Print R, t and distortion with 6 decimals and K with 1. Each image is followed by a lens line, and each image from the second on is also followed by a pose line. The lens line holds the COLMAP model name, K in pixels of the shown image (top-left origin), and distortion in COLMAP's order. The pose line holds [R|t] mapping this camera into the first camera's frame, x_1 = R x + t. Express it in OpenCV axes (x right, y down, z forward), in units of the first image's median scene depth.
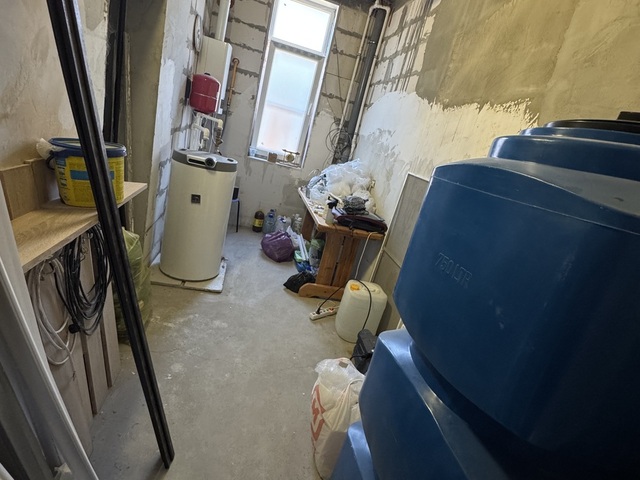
lens RADIAL K [[341.3, 0, 320.0], [0, 341.3, 240.0], [0, 0, 1]] dist [-0.004010, -0.001504]
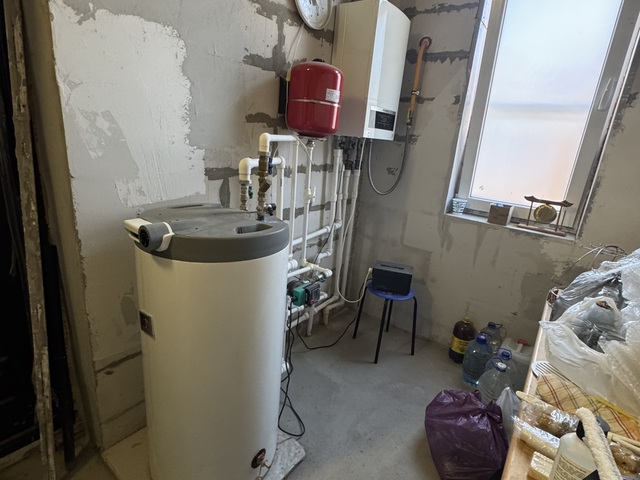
lens RADIAL K [[341.3, 0, 320.0], [0, 341.3, 240.0], [0, 0, 1]] dist [-0.004010, -0.001504]
pose [[0.674759, 0.029368, -0.737454, 0.042639], [-0.148032, 0.984288, -0.096249, -0.125846], [0.723040, 0.174112, 0.668504, 0.514896]]
